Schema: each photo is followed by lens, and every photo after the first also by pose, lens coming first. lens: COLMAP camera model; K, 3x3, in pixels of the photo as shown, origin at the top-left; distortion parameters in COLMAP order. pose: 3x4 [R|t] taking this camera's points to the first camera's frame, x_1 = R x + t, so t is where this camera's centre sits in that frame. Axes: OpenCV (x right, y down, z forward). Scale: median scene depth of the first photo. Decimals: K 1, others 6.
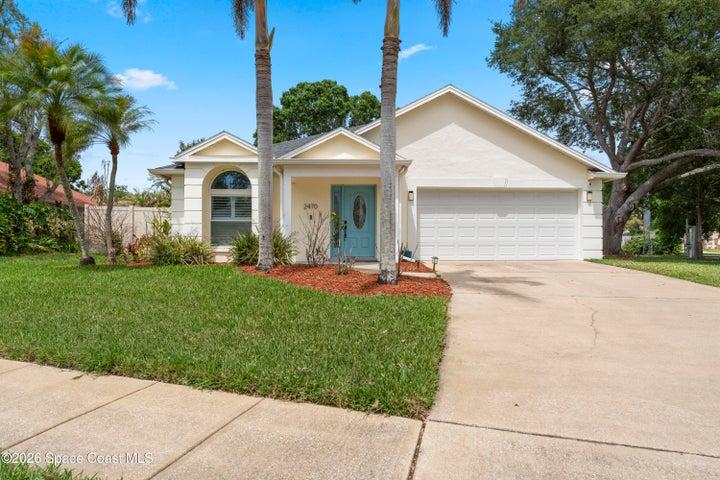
lens RADIAL K [[423.4, 0, 357.5], [0, 423.4, 242.3], [0, 0, 1]] dist [-0.023688, -0.000725]
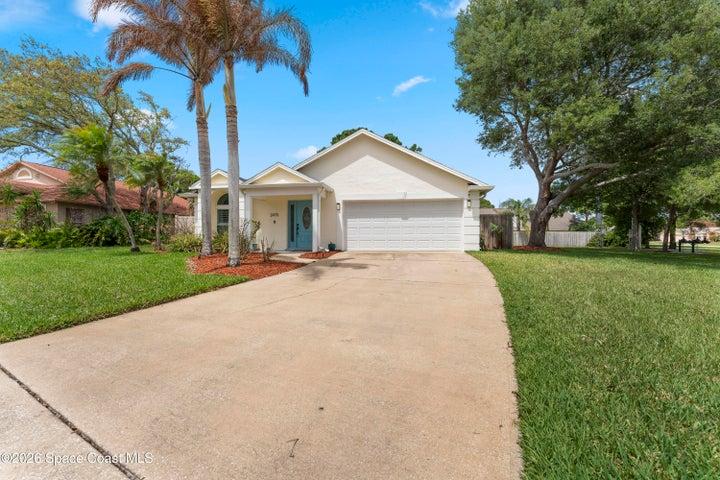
lens RADIAL K [[285.6, 0, 360.5], [0, 285.6, 238.0], [0, 0, 1]] dist [-0.017272, -0.000195]
pose [[0.981087, 0.000157, -0.193569, 0.388674], [0.000942, 0.999984, 0.005586, -0.005925], [0.193567, -0.005663, 0.981071, 0.042214]]
